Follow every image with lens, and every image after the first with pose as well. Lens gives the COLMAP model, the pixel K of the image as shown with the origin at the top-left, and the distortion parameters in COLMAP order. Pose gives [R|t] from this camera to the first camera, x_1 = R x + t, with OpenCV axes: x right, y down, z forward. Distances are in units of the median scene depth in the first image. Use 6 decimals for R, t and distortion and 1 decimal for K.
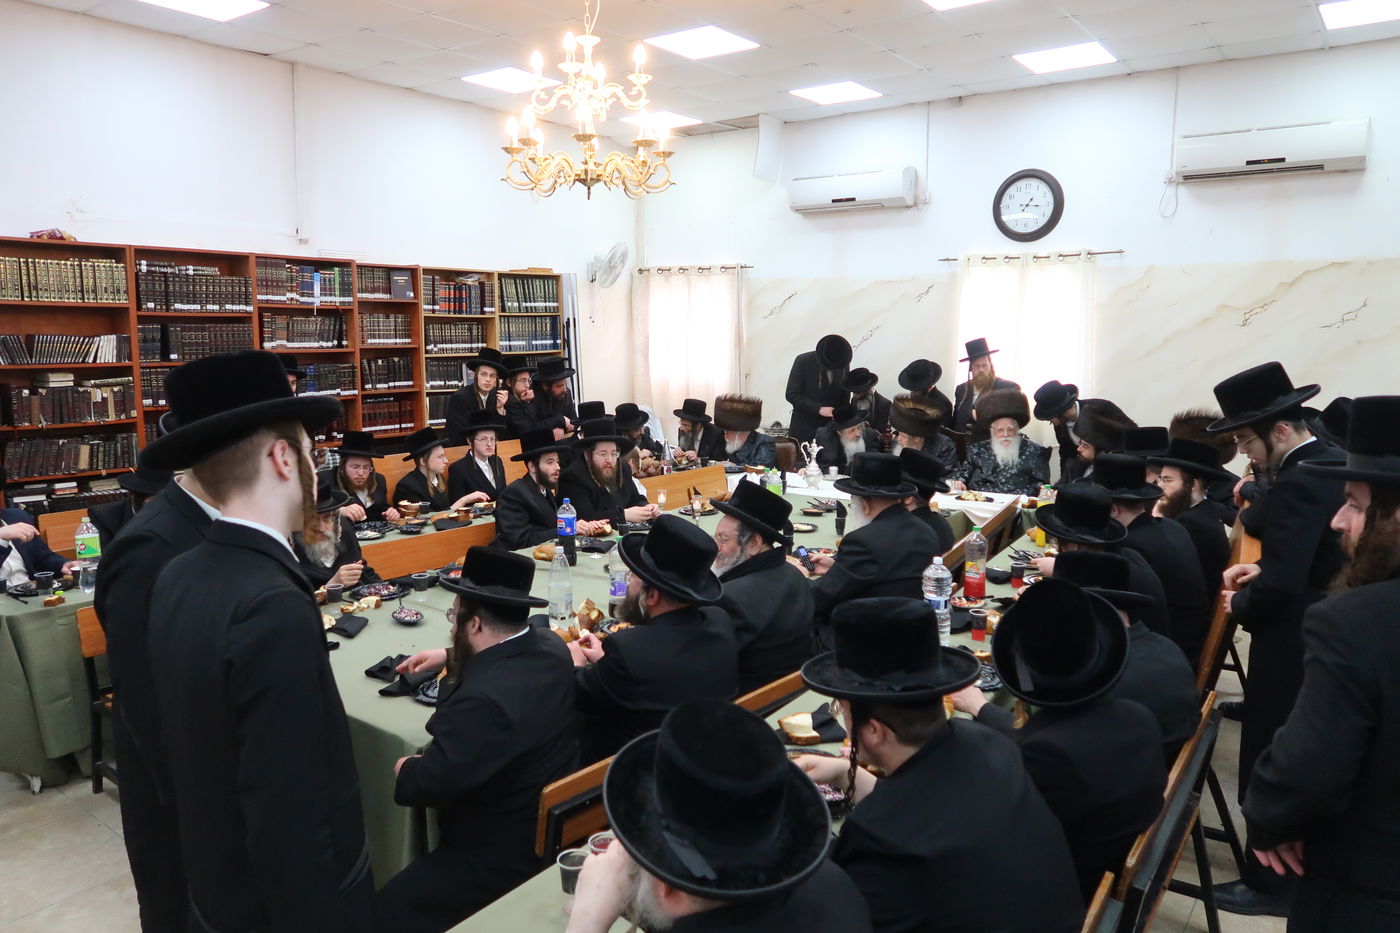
lens RADIAL K [[973.5, 0, 700.0], [0, 973.5, 466.5], [0, 0, 1]] dist [-0.010451, 0.004844]
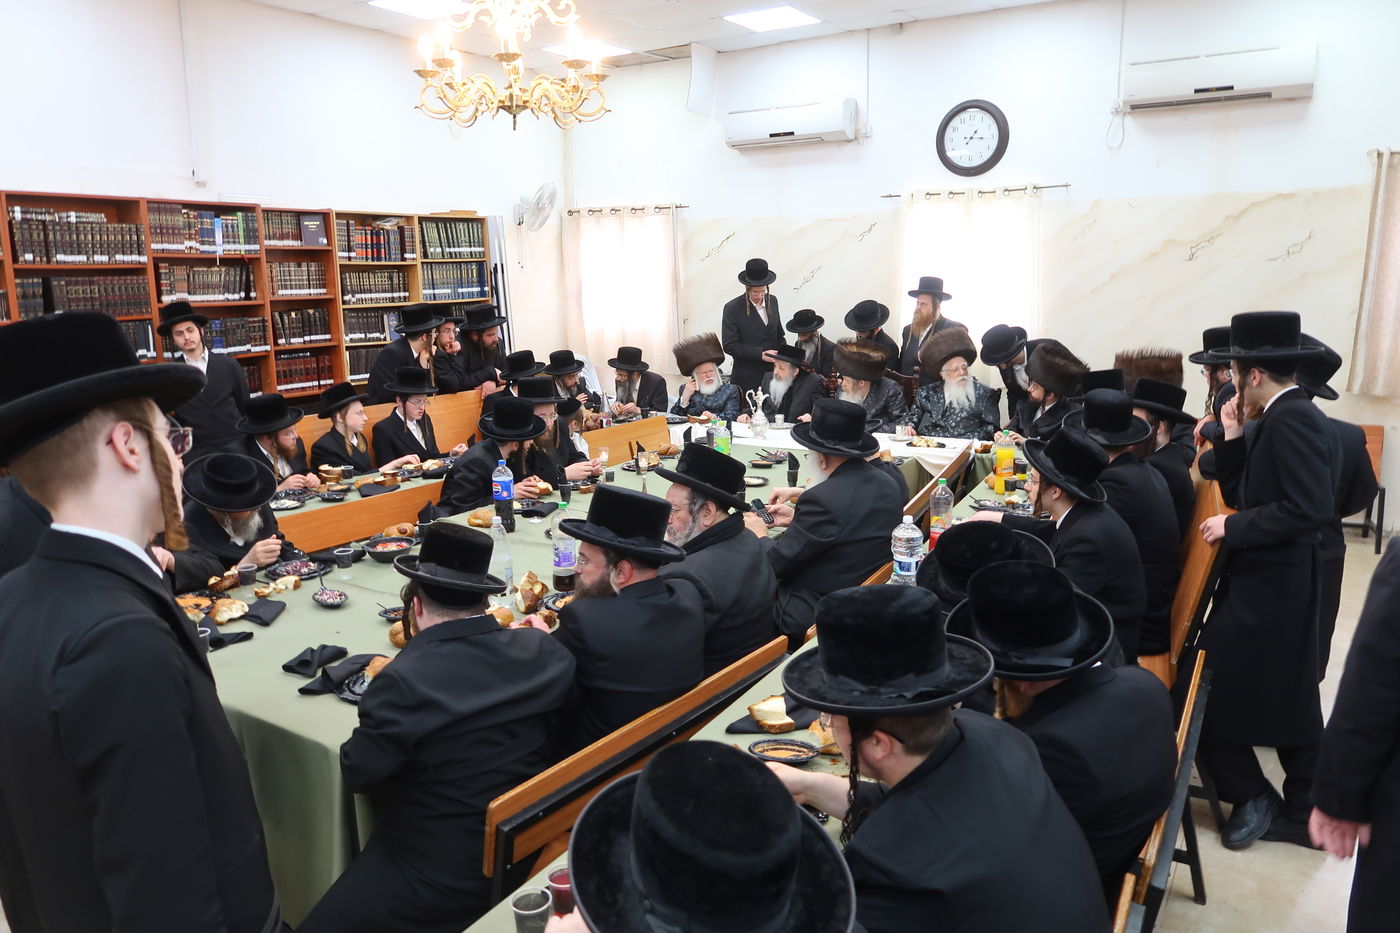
lens RADIAL K [[973.5, 0, 700.0], [0, 973.5, 466.5], [0, 0, 1]] dist [-0.010451, 0.004844]
pose [[0.997390, -0.029967, 0.065696, -0.006504], [0.026197, 0.998001, 0.057508, -0.006111], [-0.067288, -0.055637, 0.996181, 0.041916]]
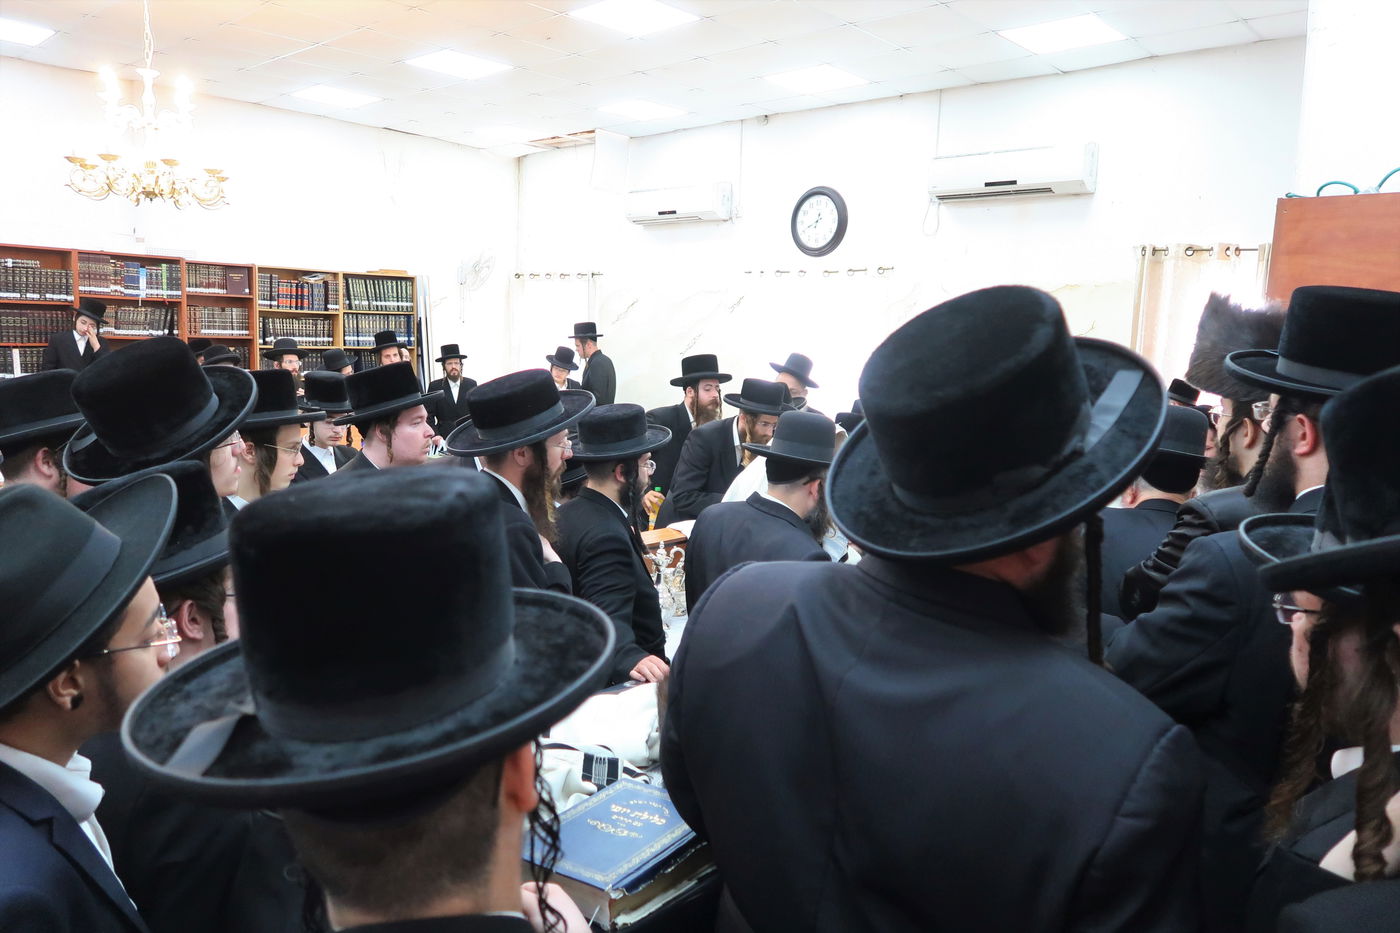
lens RADIAL K [[973.5, 0, 700.0], [0, 973.5, 466.5], [0, 0, 1]] dist [-0.010451, 0.004844]
pose [[0.992728, 0.049757, -0.109615, 0.380866], [-0.050518, 0.998714, -0.004172, 0.000730], [0.109266, 0.009680, 0.993965, -0.037813]]
